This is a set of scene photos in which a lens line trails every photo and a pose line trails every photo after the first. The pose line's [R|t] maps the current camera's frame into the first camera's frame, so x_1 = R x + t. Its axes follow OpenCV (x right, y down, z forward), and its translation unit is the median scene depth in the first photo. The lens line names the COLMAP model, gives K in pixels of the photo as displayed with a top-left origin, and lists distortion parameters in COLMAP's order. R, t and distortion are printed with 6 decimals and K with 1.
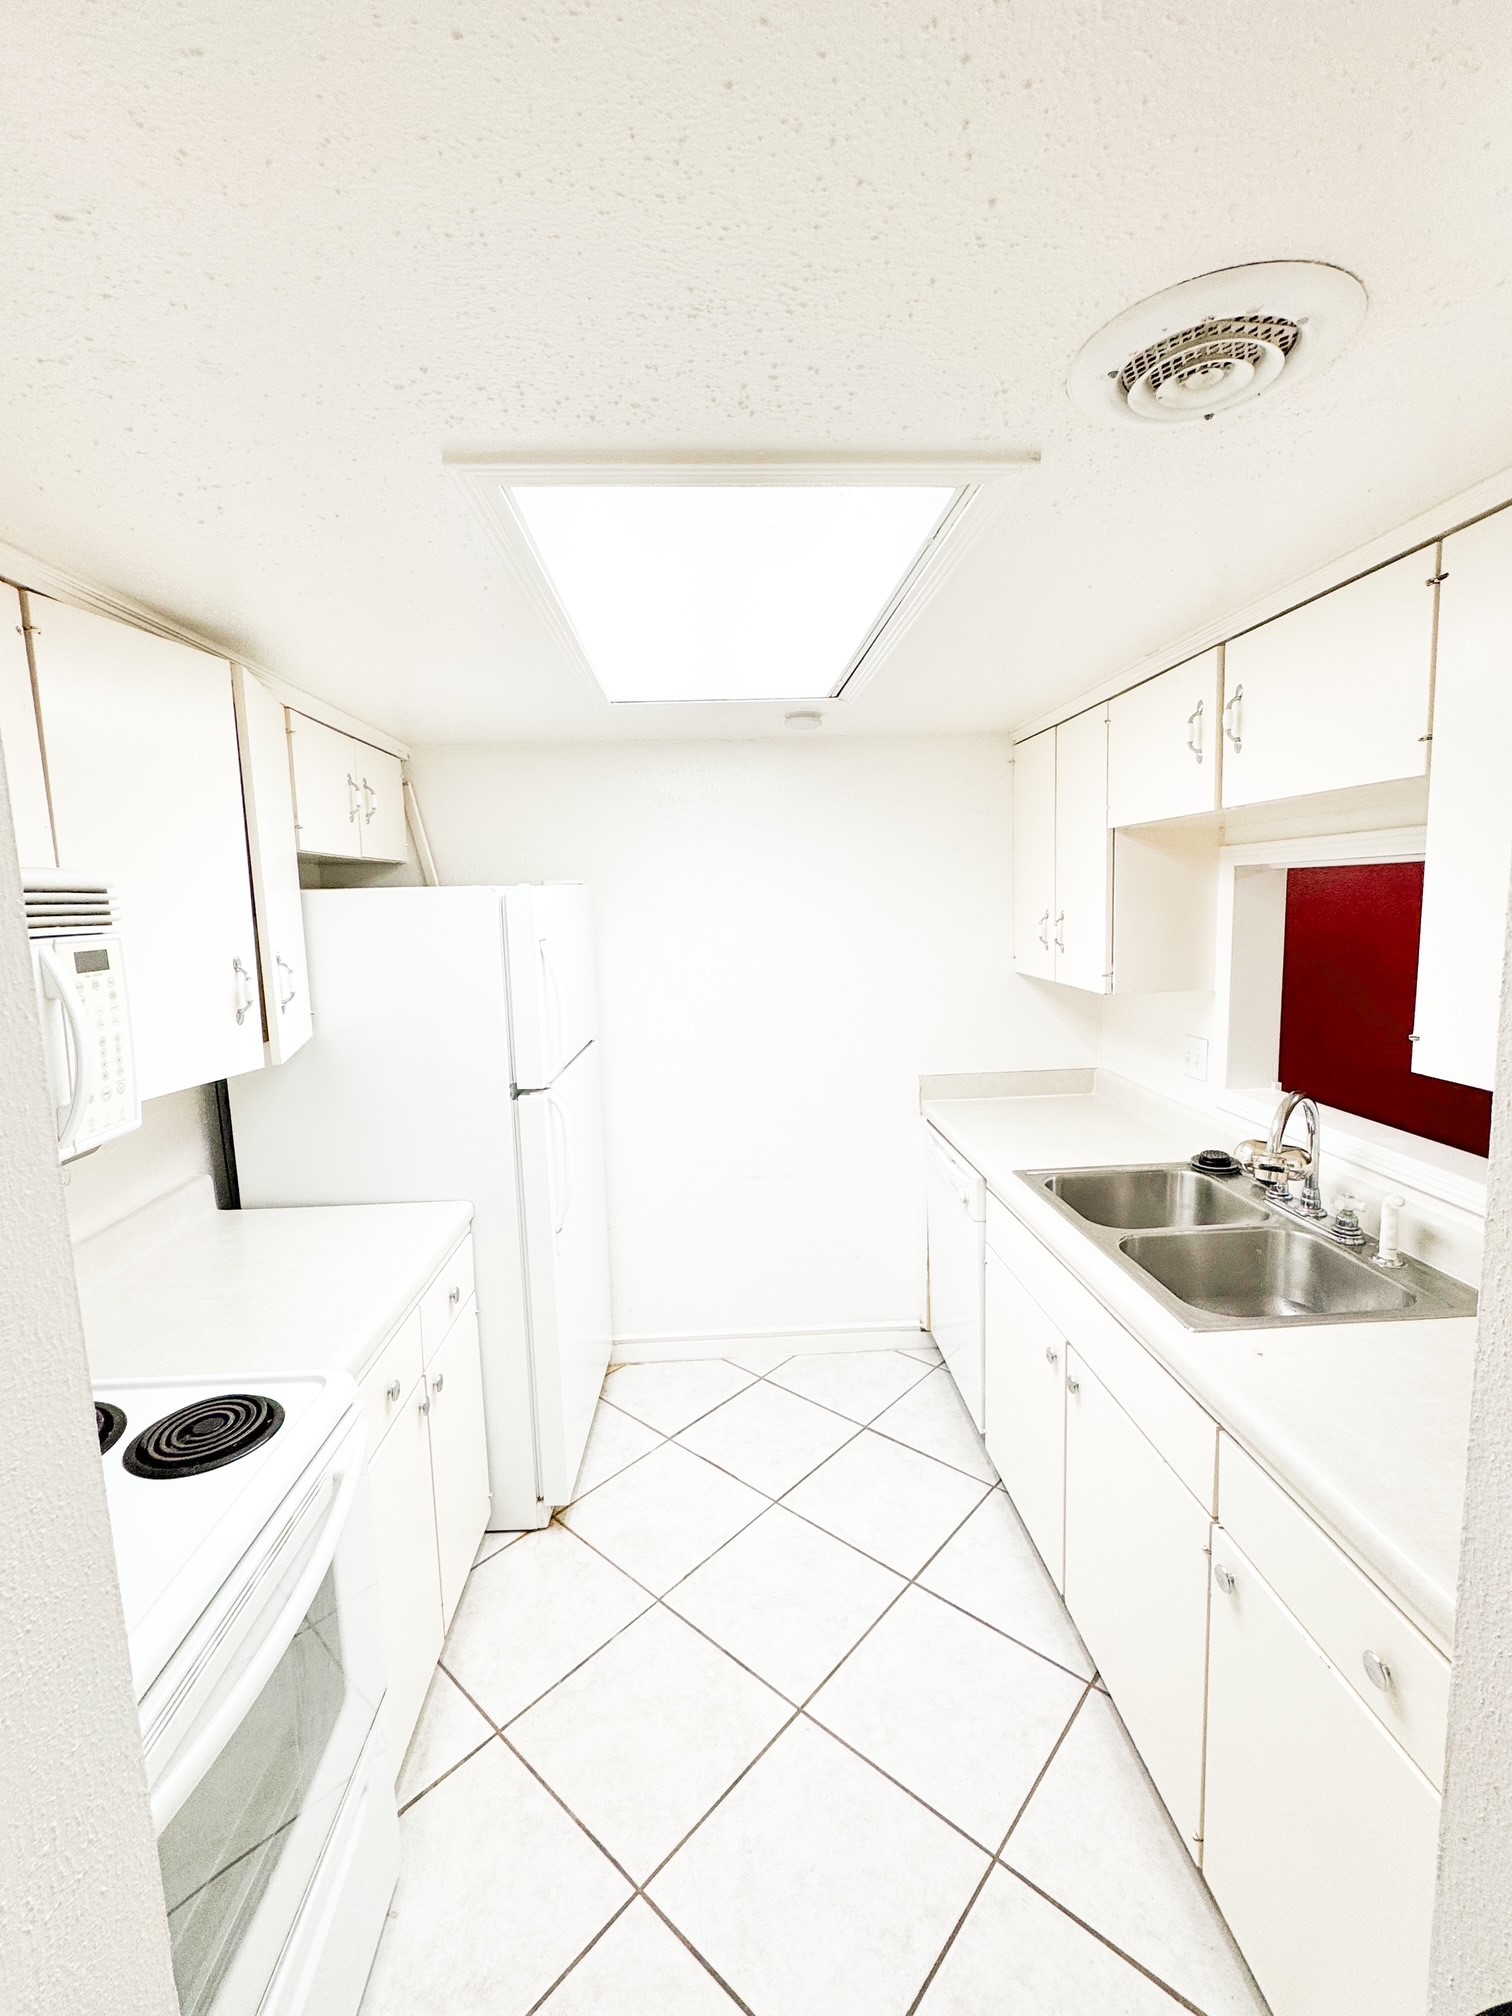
lens RADIAL K [[870.9, 0, 755.5], [0, 870.9, 1003.1], [0, 0, 1]] dist [-0.000006, -0.000007]
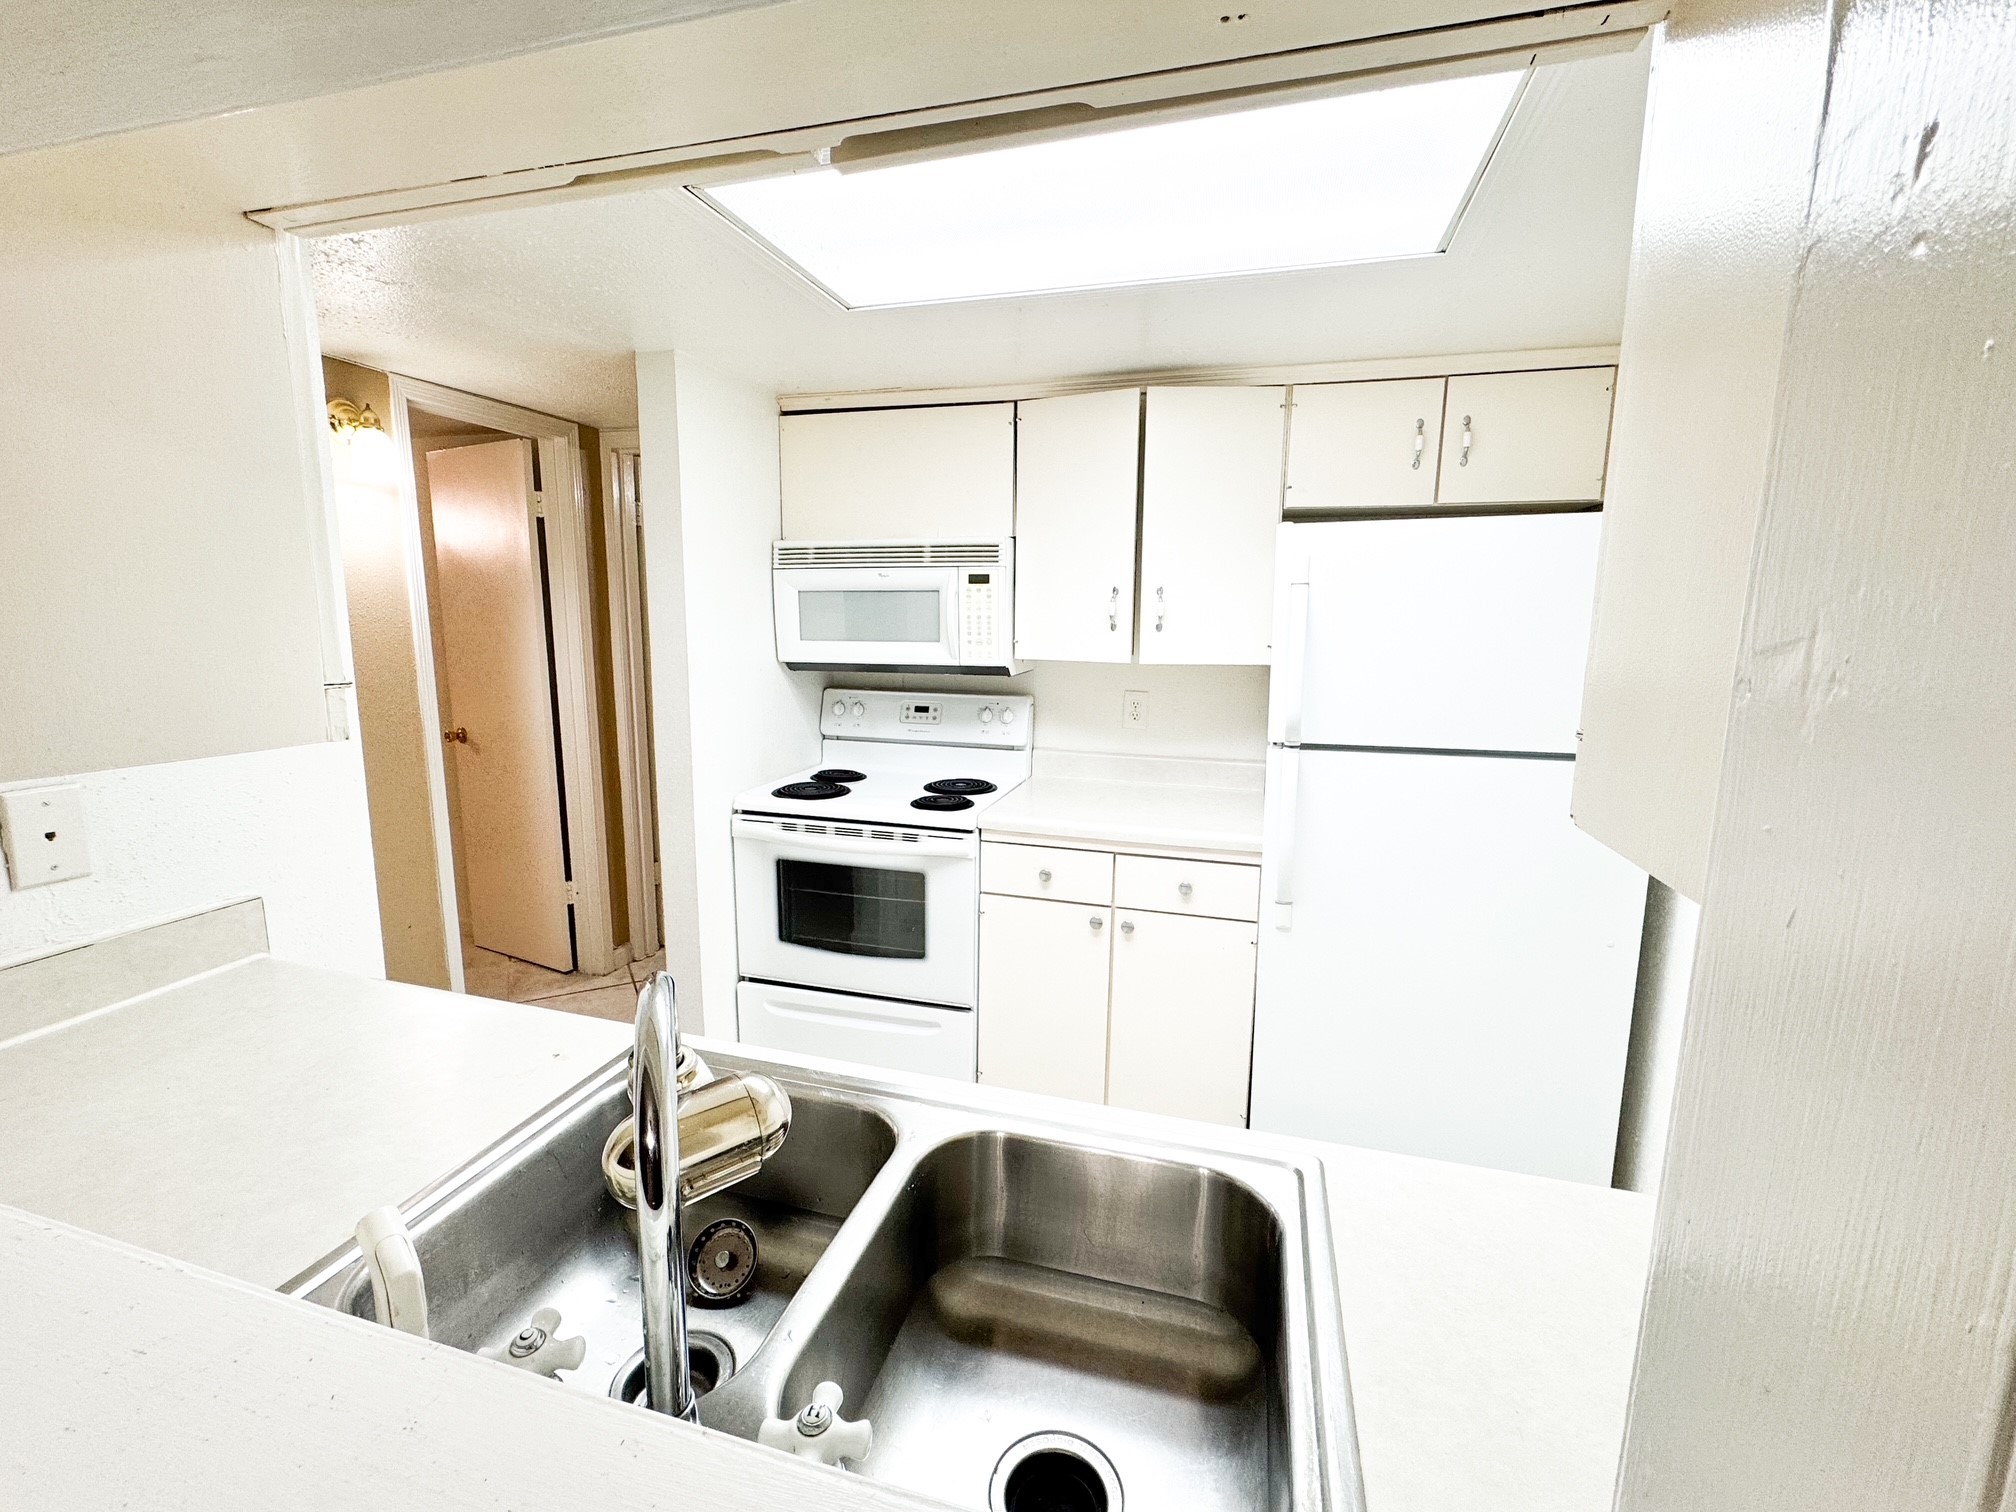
lens RADIAL K [[870.9, 0, 1005.3], [0, 870.9, 754.6], [0, 0, 1]] dist [-0.000006, -0.000007]
pose [[-0.331438, 0.175559, -0.927000, 1.289935], [-0.112436, 0.968184, 0.223559, -0.115812], [0.936754, 0.178324, -0.301153, 1.767356]]
